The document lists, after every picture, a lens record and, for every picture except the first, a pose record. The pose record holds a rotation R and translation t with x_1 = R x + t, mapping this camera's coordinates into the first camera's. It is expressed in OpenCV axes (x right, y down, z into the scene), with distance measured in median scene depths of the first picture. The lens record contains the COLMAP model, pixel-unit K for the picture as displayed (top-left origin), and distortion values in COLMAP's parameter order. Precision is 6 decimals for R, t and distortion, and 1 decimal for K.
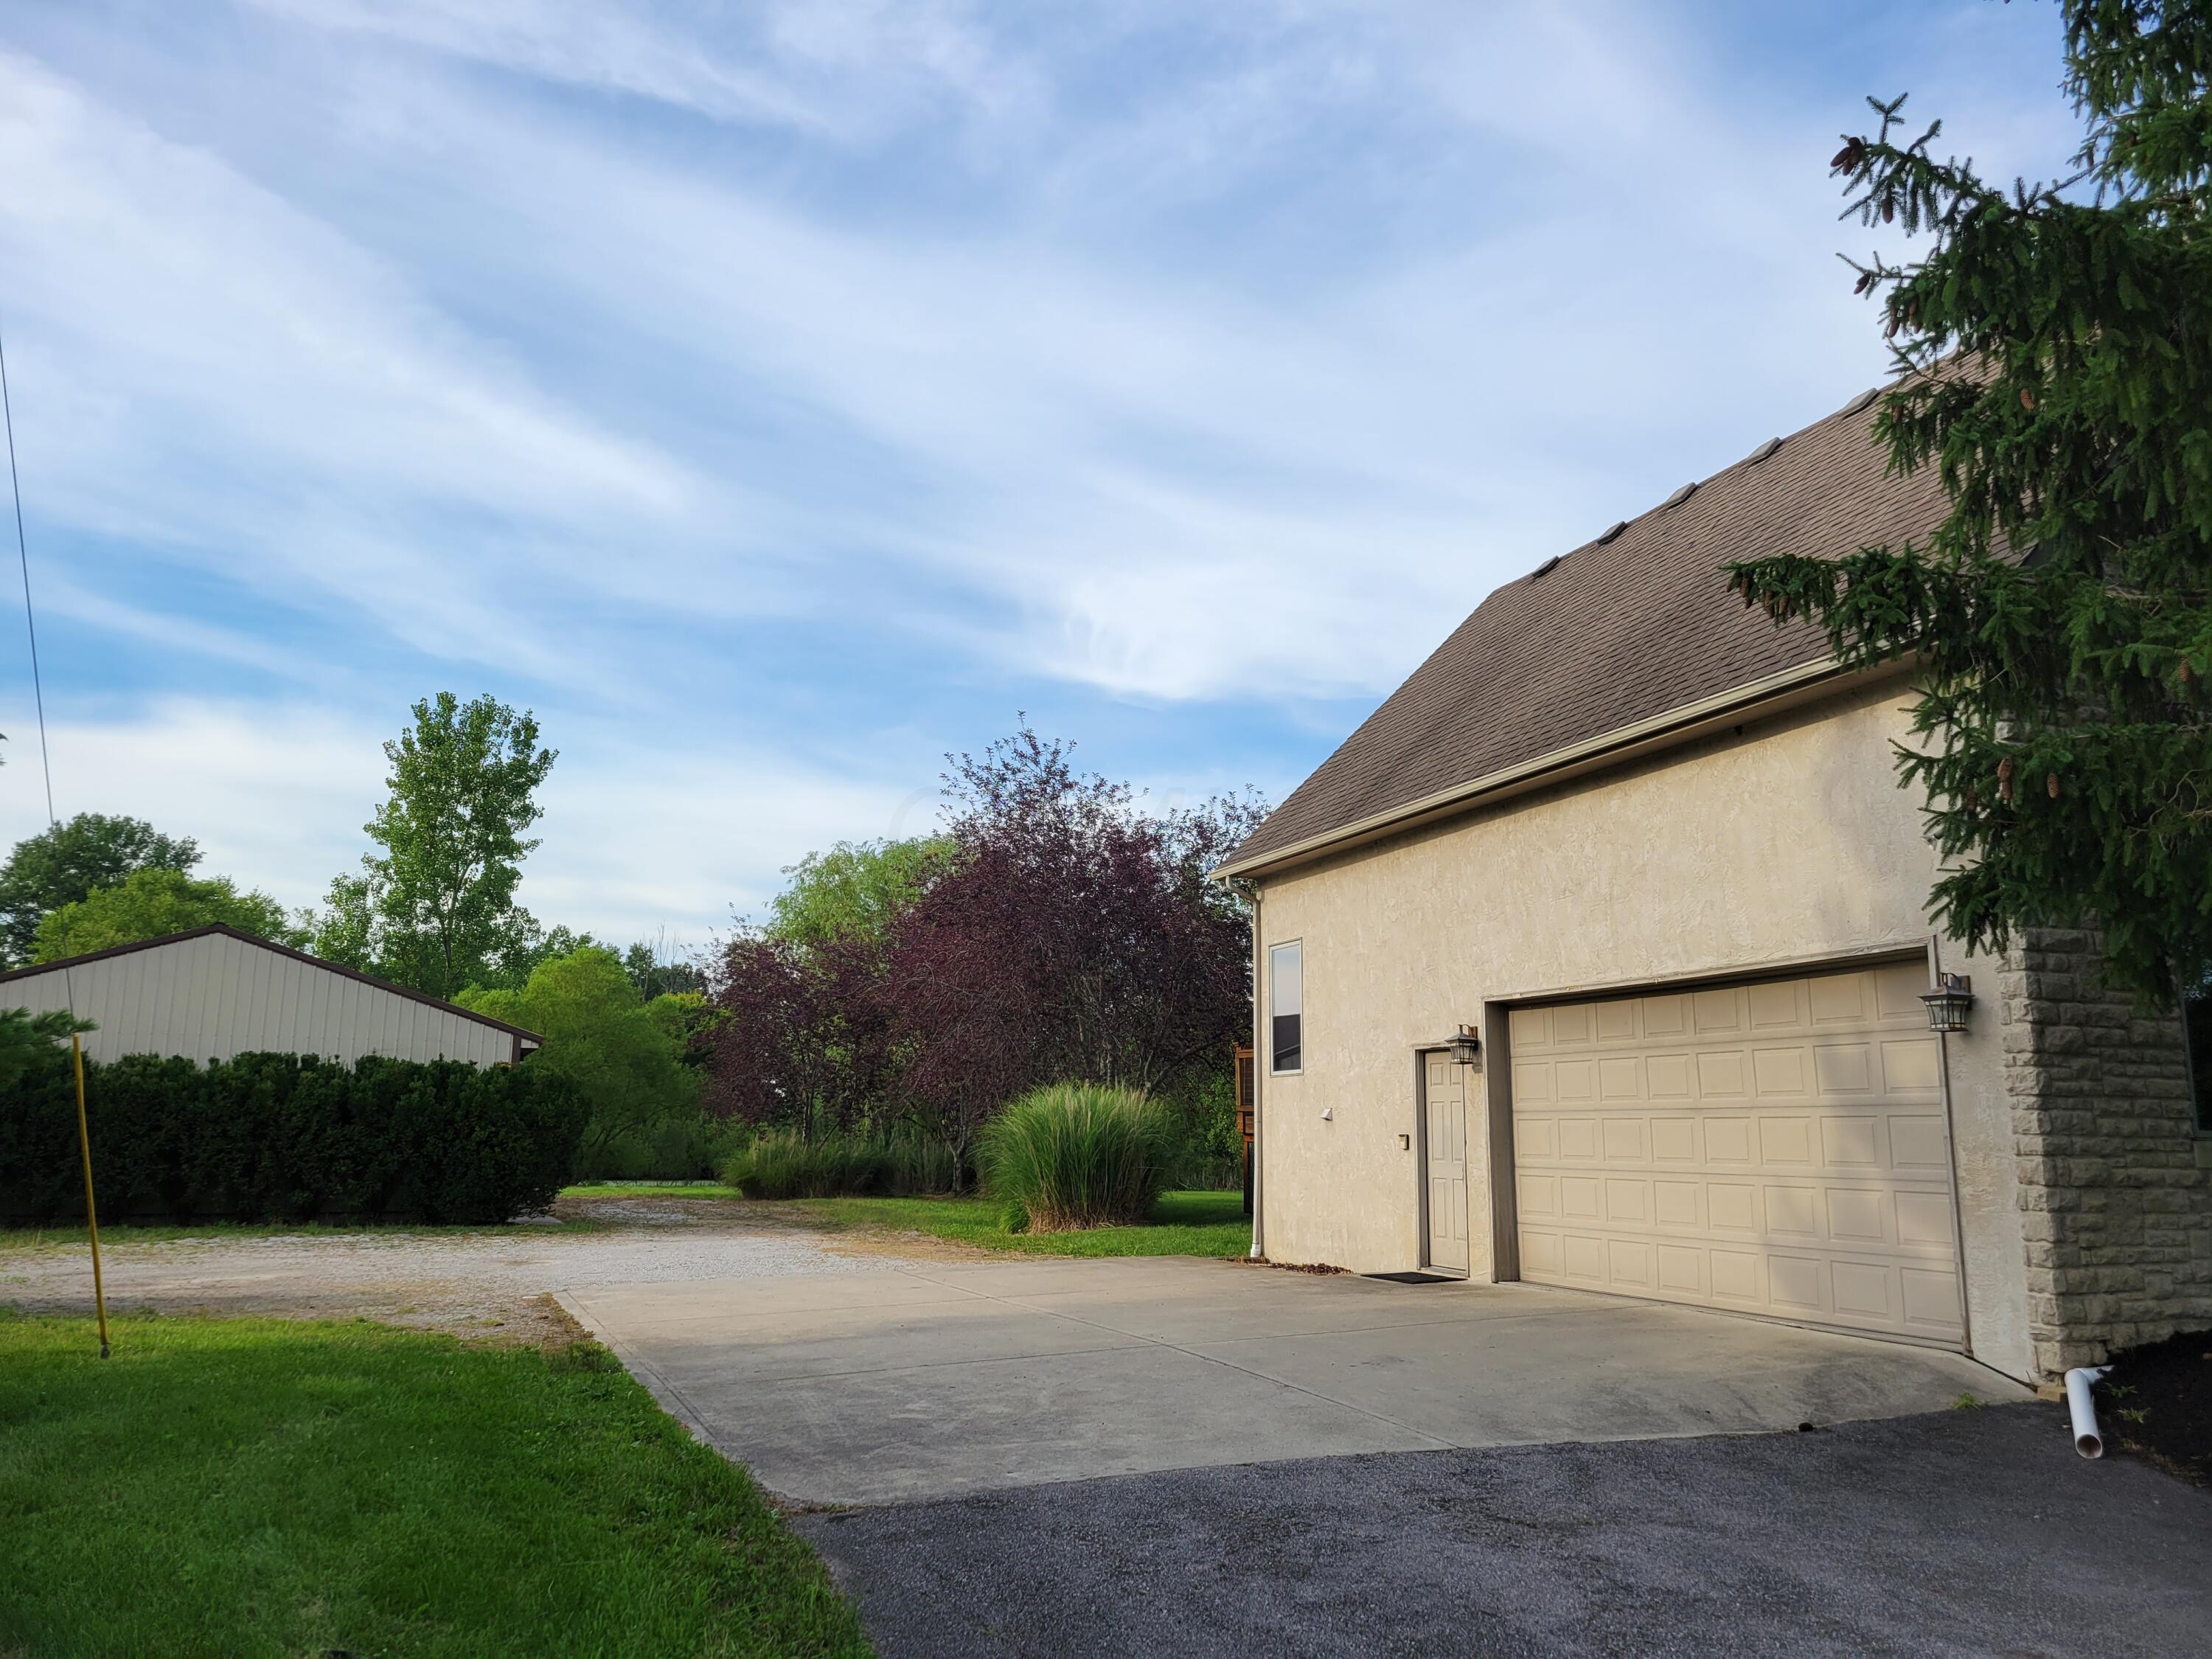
lens RADIAL K [[1676.0, 0, 1106.0], [0, 1676.0, 829.5], [0, 0, 1]] dist [0.010233, 0.002895]
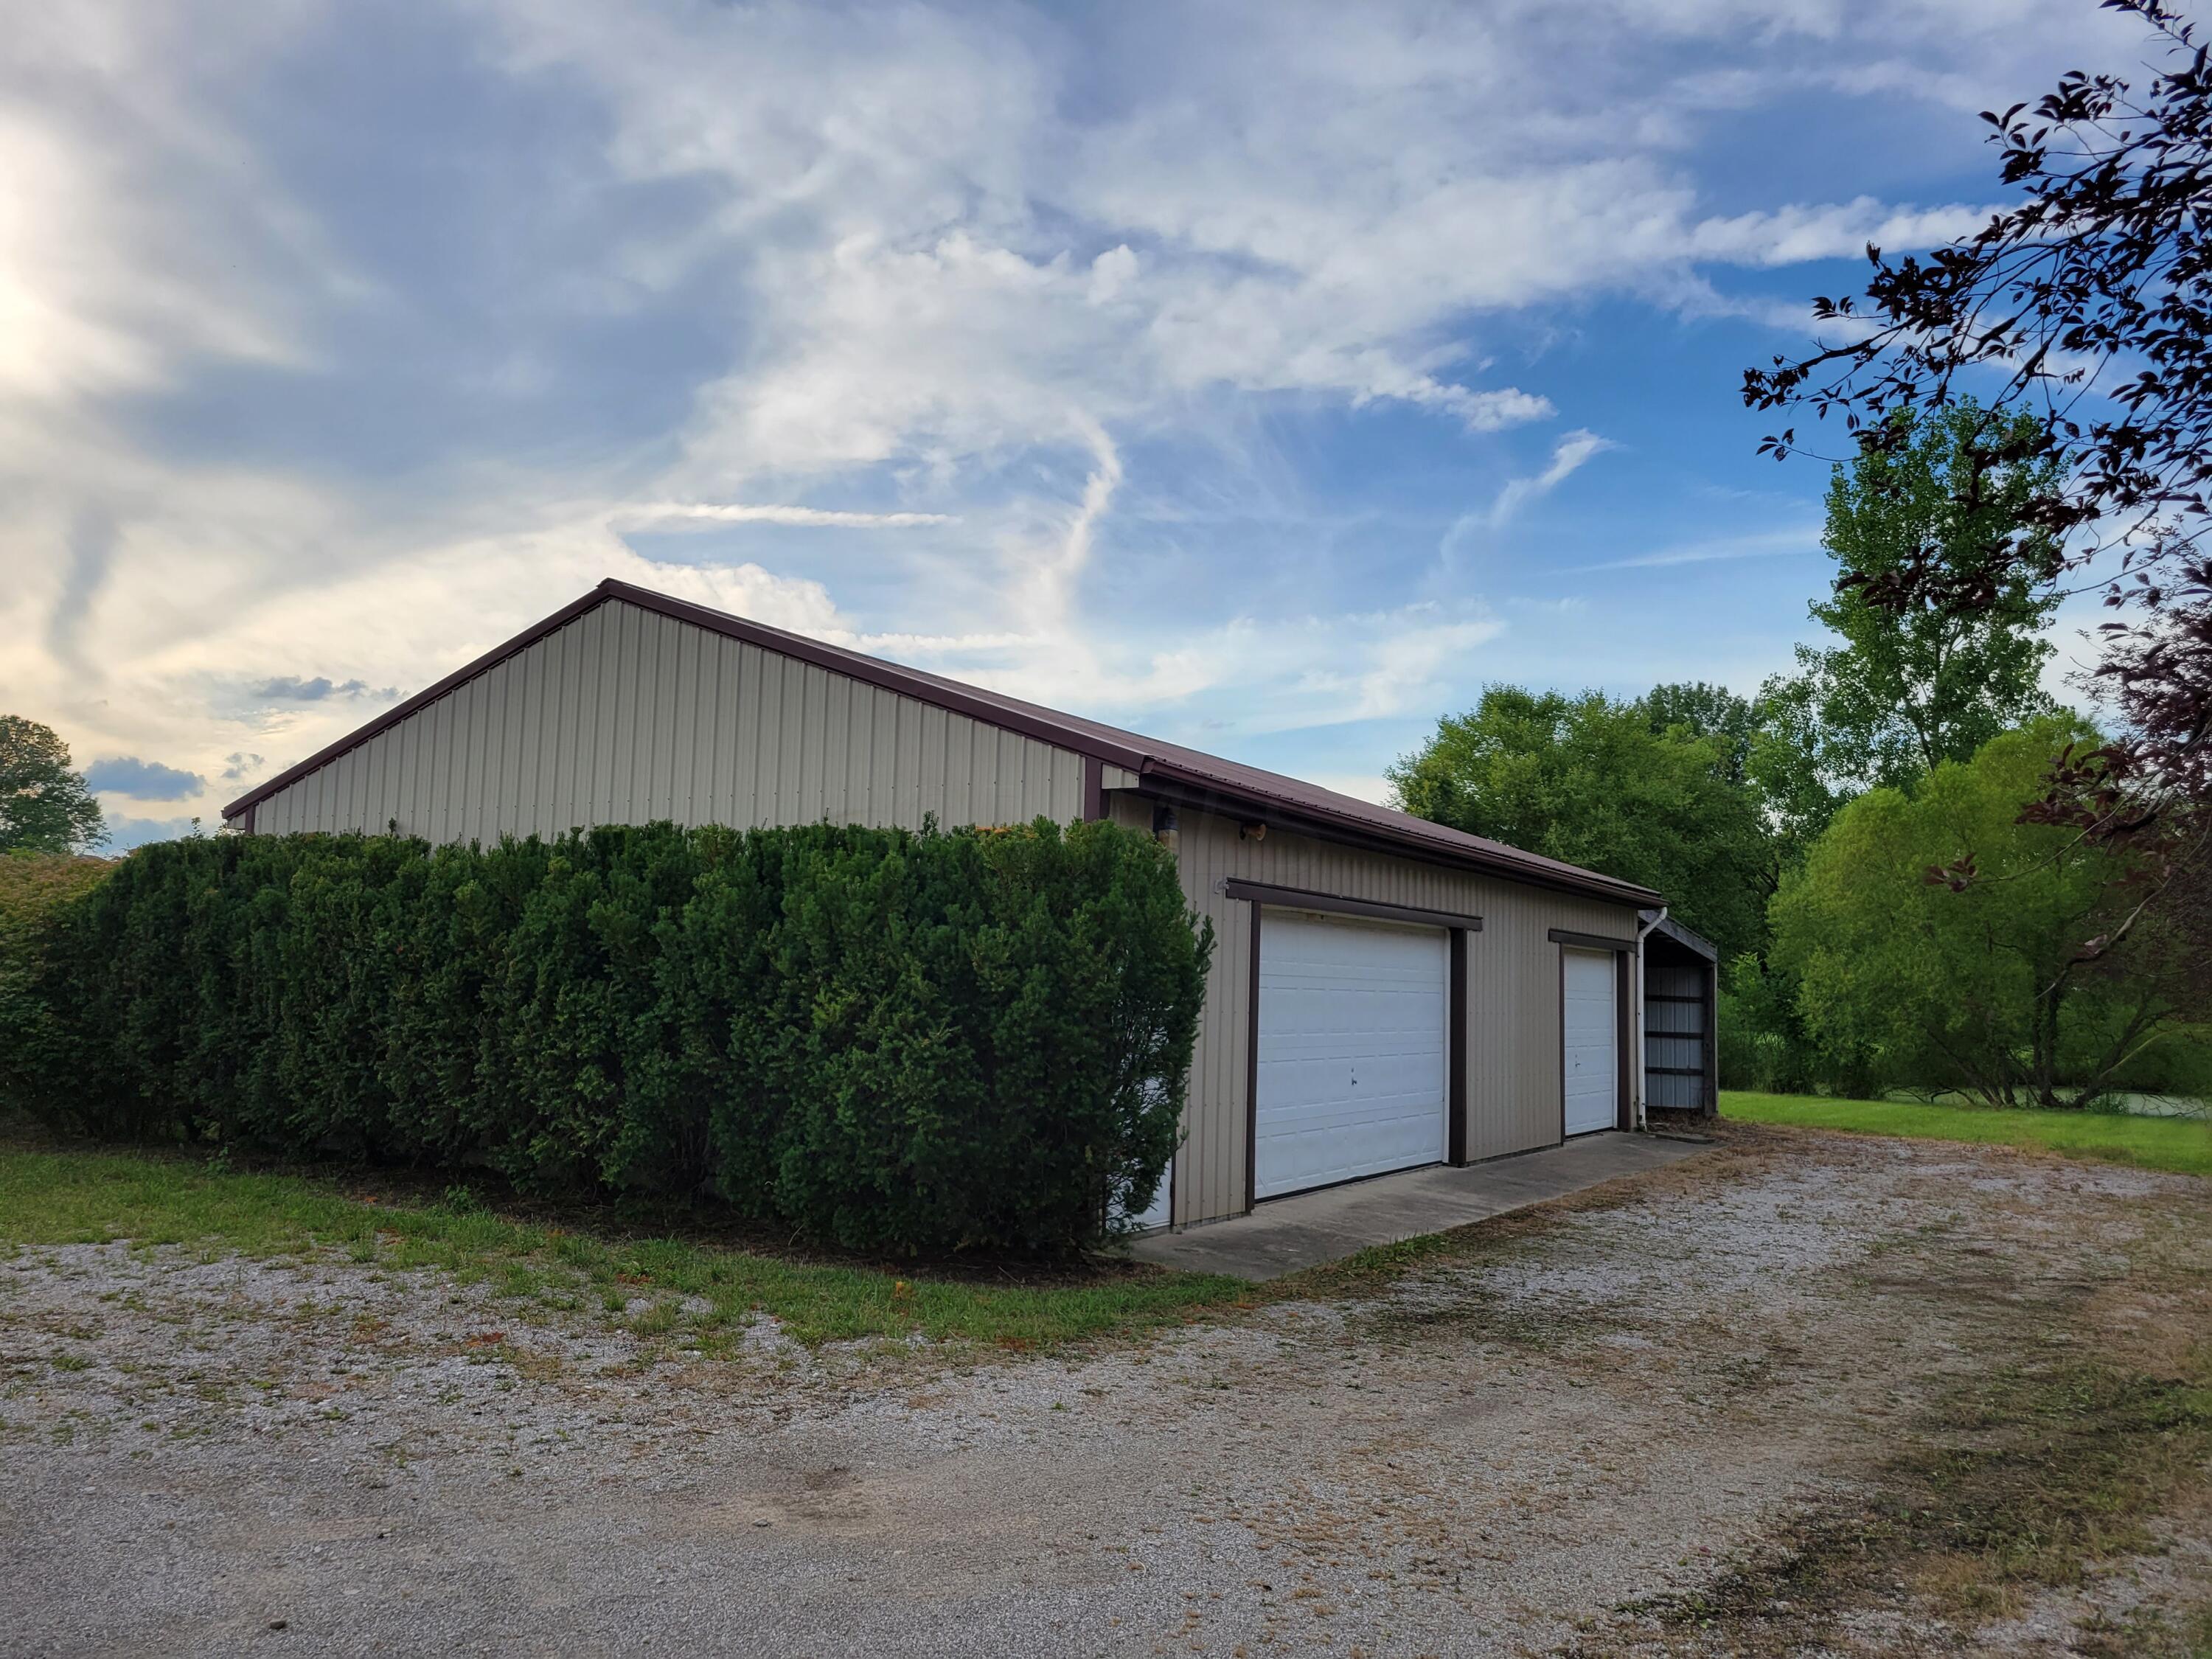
lens RADIAL K [[1676.0, 0, 1106.0], [0, 1676.0, 829.5], [0, 0, 1]] dist [0.010233, 0.002895]
pose [[0.568590, -0.071525, -0.819506, -0.116177], [0.124067, 0.992274, -0.000524, 0.391147], [0.813211, -0.101376, 0.573071, 2.201033]]
